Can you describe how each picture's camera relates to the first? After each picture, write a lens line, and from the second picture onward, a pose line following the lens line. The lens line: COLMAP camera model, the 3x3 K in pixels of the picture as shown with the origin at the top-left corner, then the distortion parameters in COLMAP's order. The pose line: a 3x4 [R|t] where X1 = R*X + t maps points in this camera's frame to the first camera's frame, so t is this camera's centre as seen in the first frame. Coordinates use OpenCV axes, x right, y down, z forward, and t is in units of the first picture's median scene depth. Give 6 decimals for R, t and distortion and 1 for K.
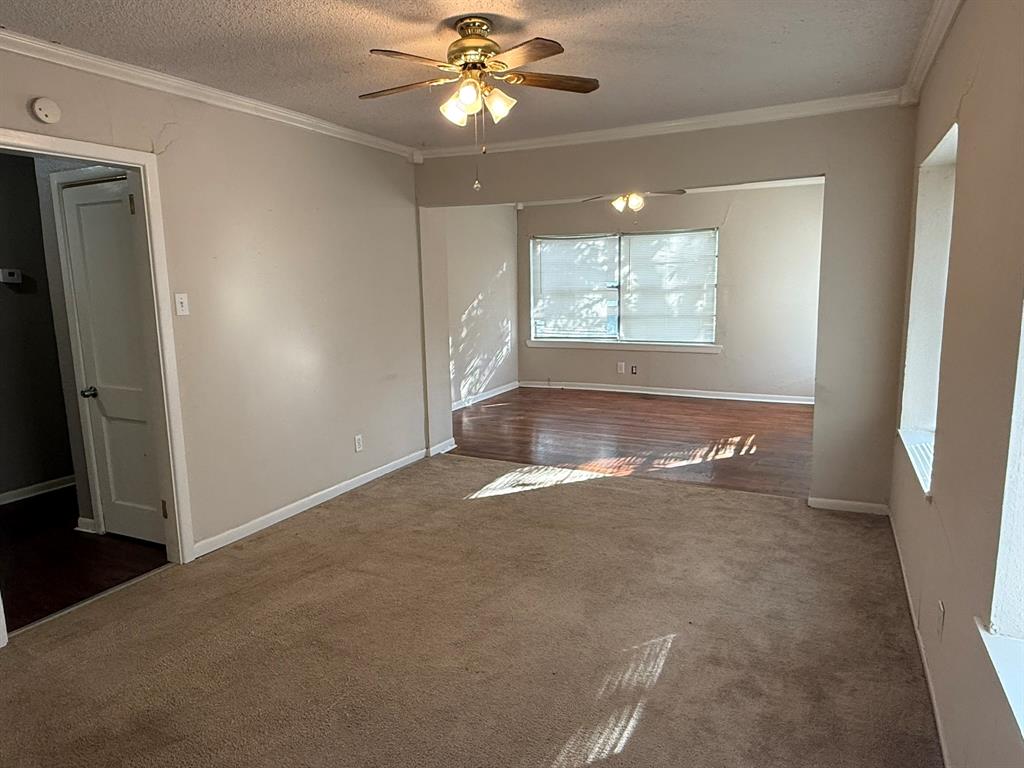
lens RADIAL K [[650.2, 0, 512.0], [0, 650.2, 384.0], [0, 0, 1]] dist [-0.002452, -0.001413]
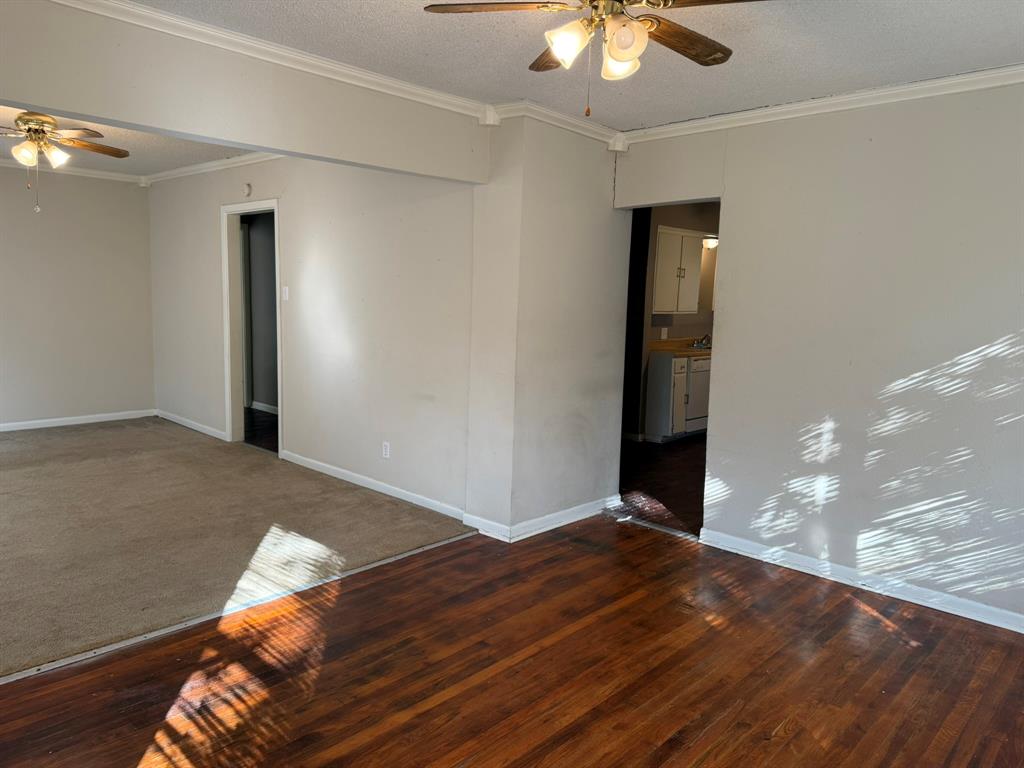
lens RADIAL K [[722.7, 0, 512.0], [0, 722.7, 384.0], [0, 0, 1]] dist [0.037049, -0.005499]
pose [[-0.286131, 0.139567, -0.947971, 0.632385], [-0.175058, 0.965070, 0.194923, -0.218190], [0.942063, 0.221724, -0.251704, 1.256026]]
